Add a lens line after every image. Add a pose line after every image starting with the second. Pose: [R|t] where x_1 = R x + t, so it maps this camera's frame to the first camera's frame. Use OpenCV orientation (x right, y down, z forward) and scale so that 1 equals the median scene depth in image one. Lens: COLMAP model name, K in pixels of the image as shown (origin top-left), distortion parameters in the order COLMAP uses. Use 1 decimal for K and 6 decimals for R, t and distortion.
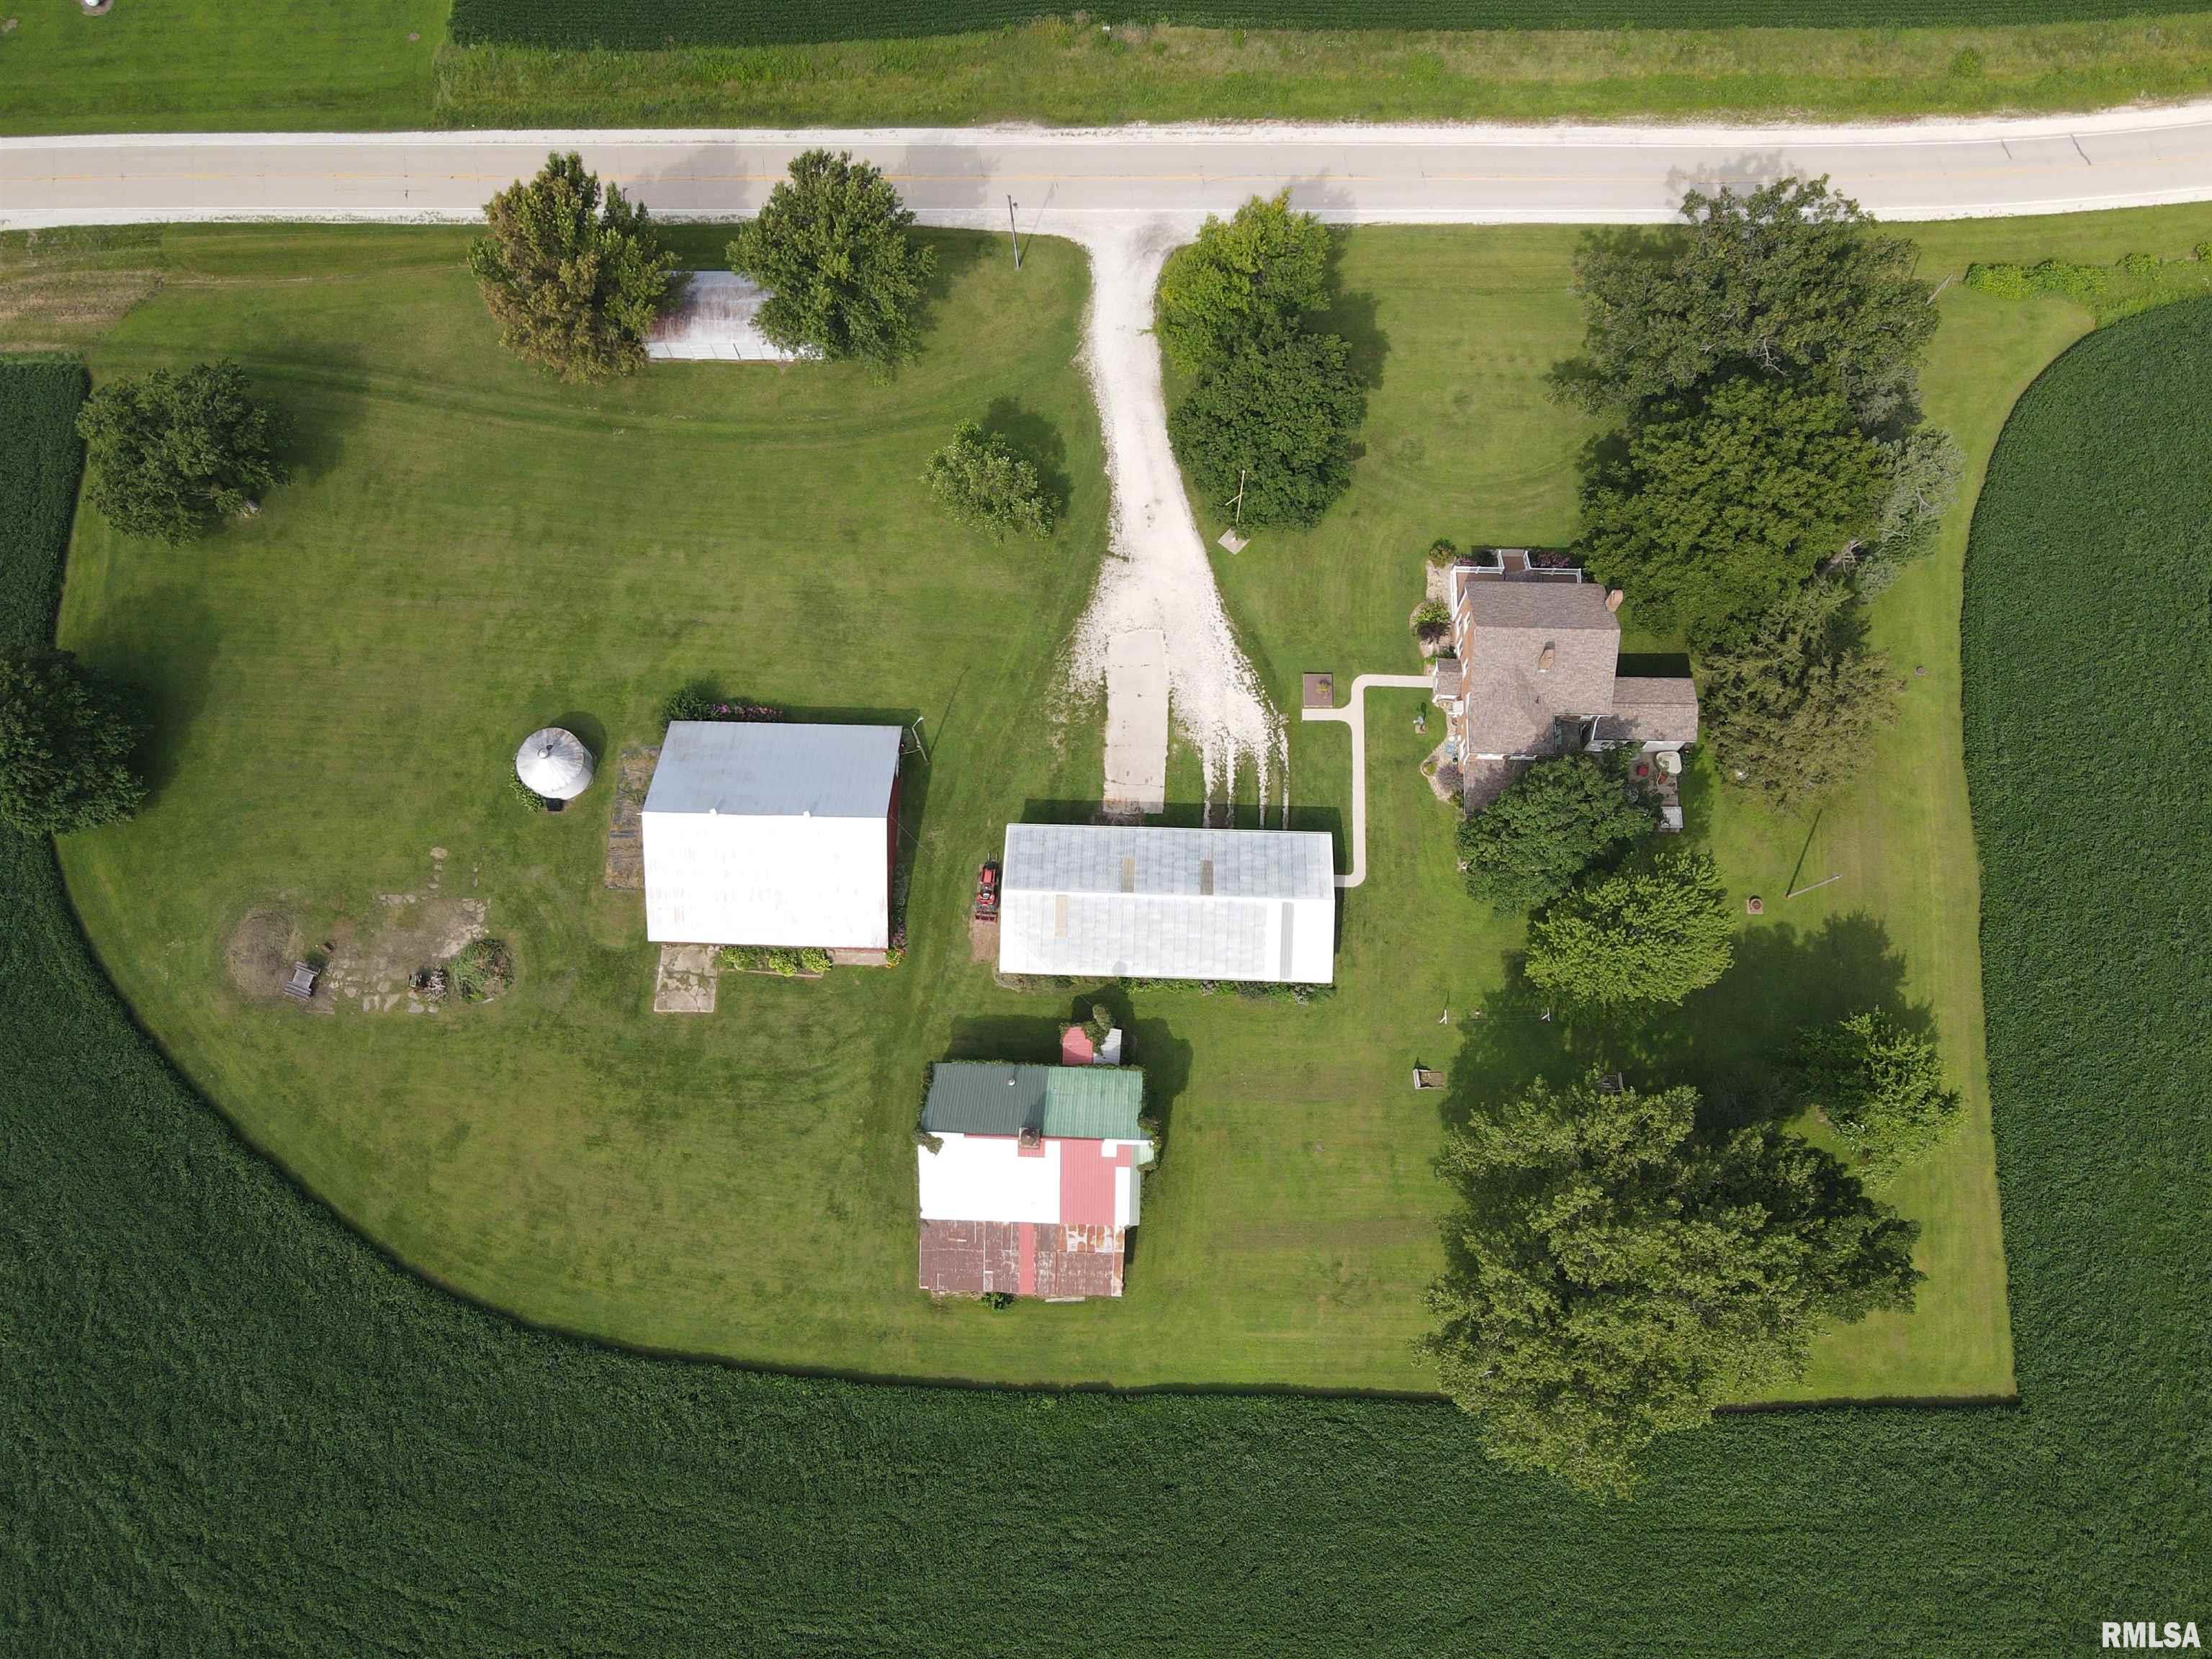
lens RADIAL K [[1651.6, 0, 1086.6], [0, 1651.6, 826.5], [0, 0, 1]] dist [-0.018649, 0.085726]
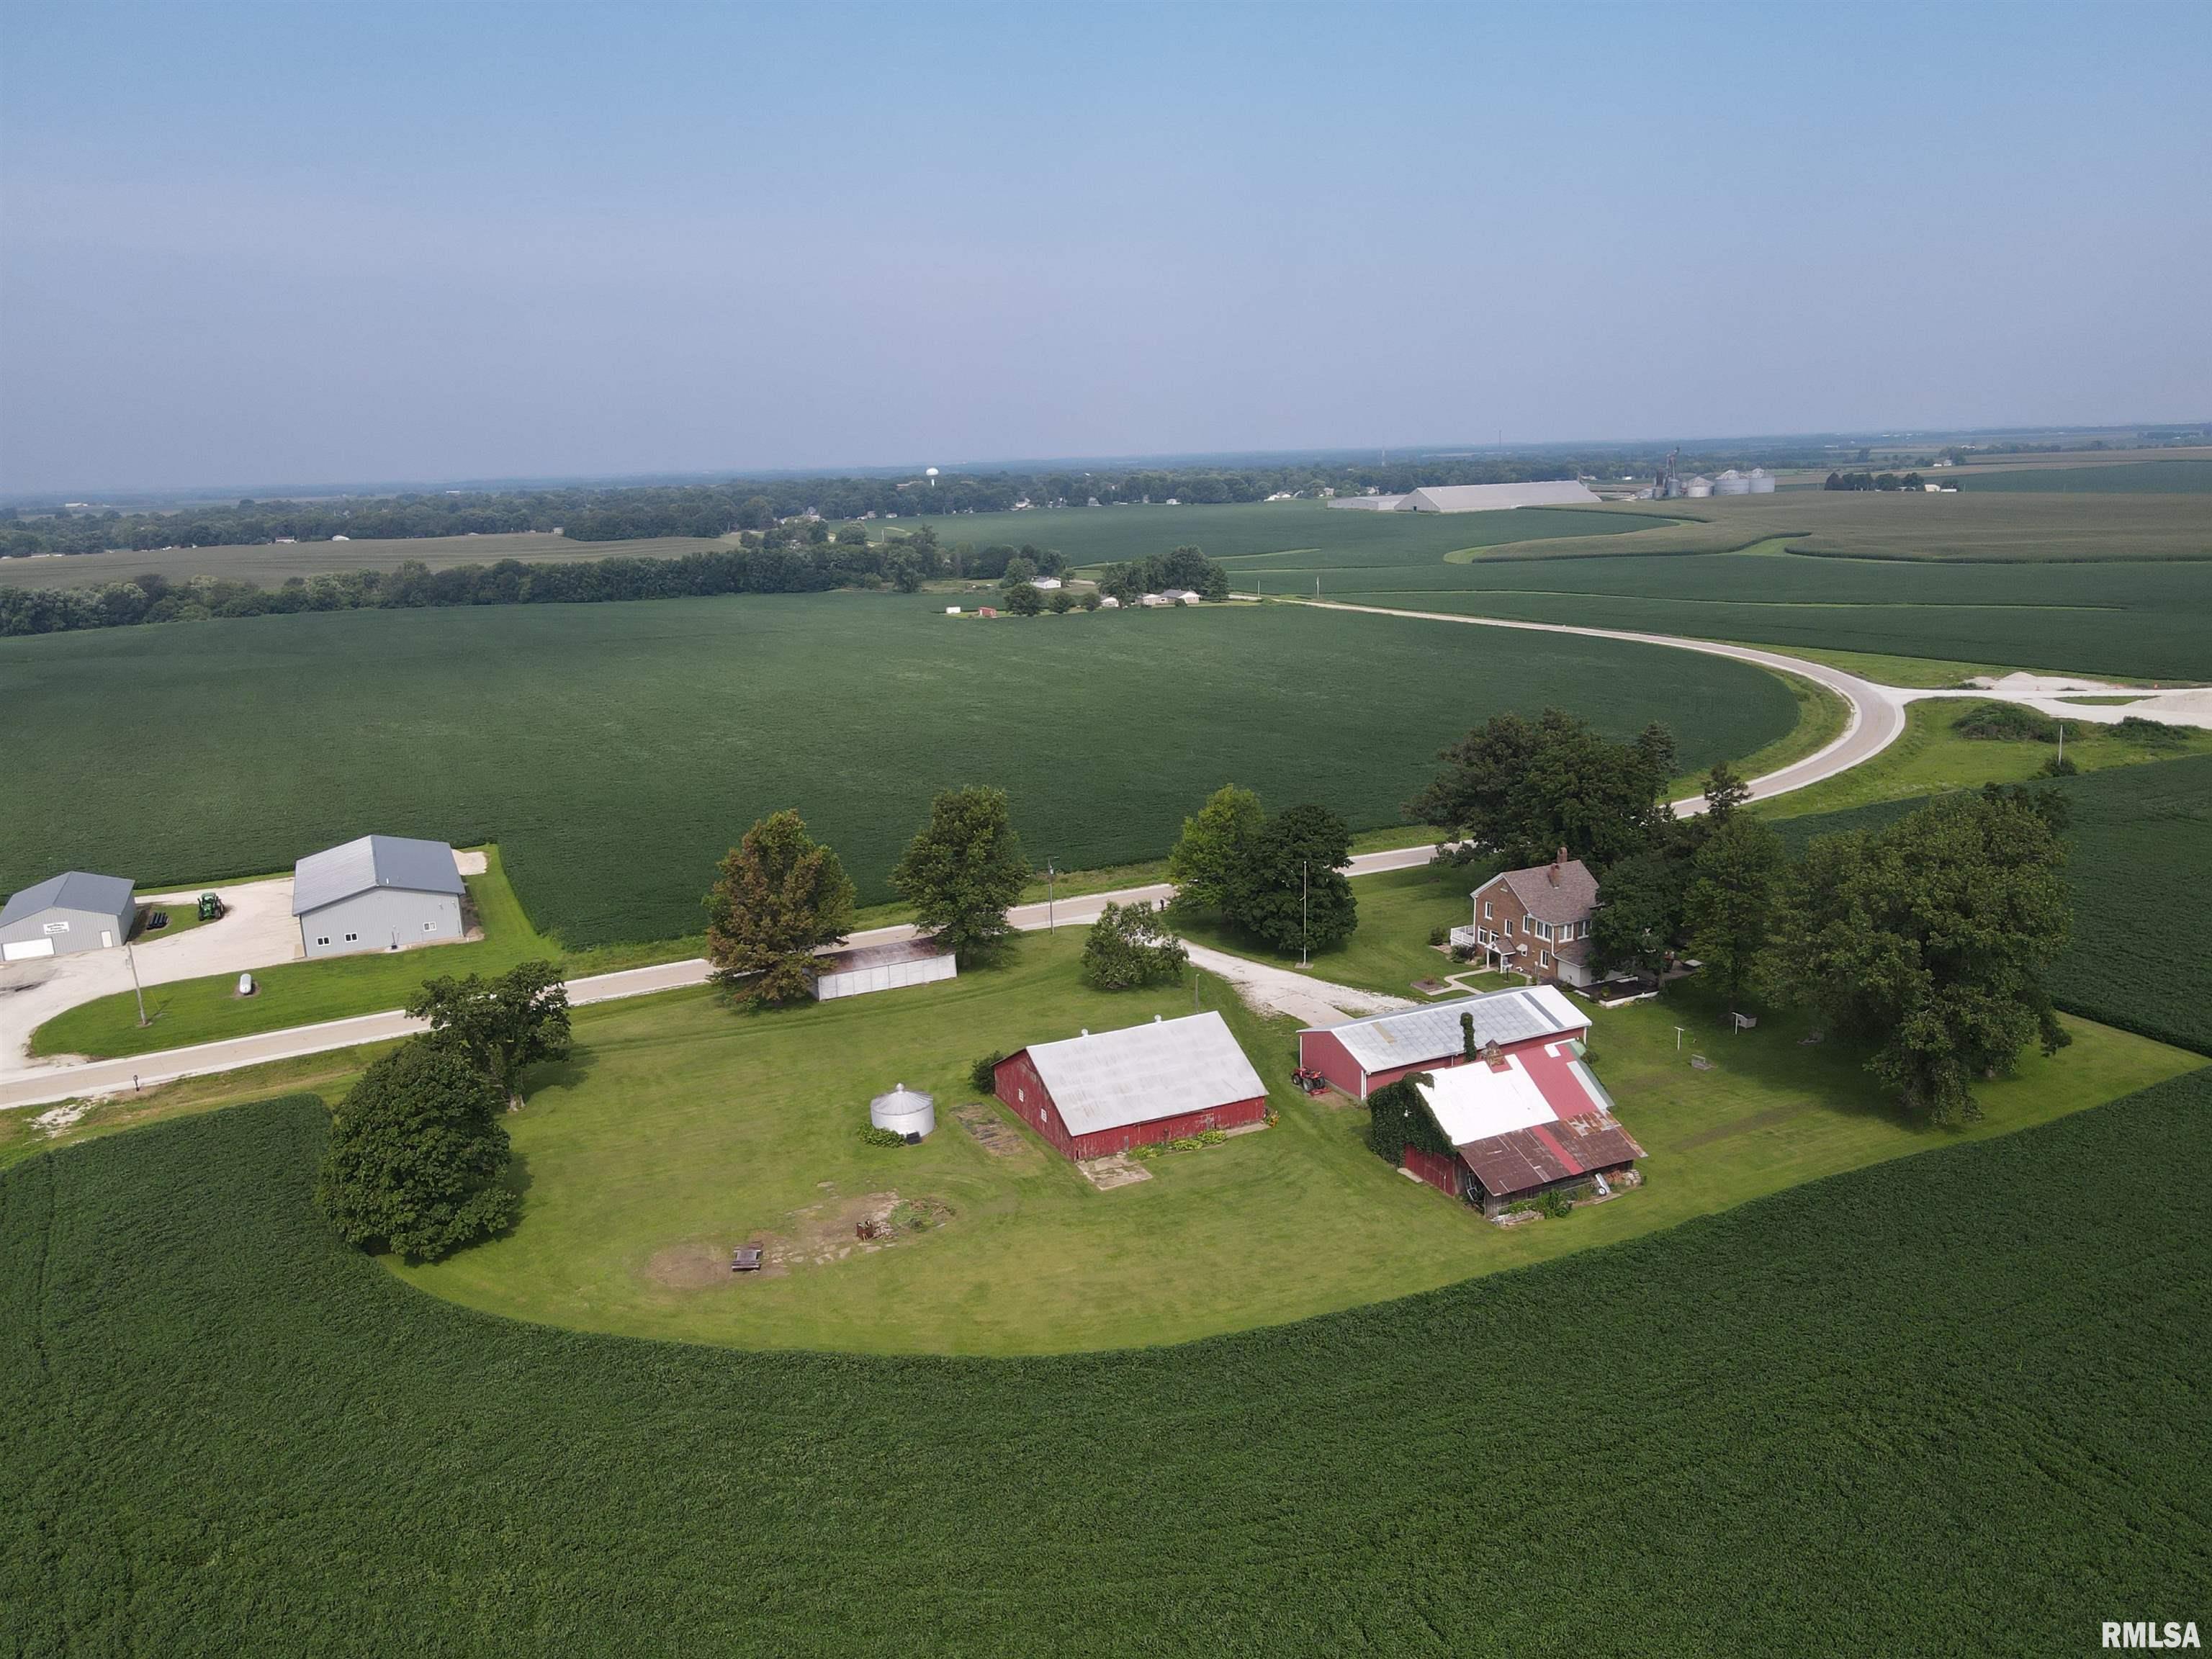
lens RADIAL K [[1651.6, 0, 1086.6], [0, 1651.6, 826.5], [0, 0, 1]] dist [-0.018649, 0.085726]
pose [[0.891722, -0.094242, 0.442663, -0.735425], [0.436068, 0.440722, -0.784607, 0.847092], [-0.121148, 0.892683, 0.434097, 0.381986]]
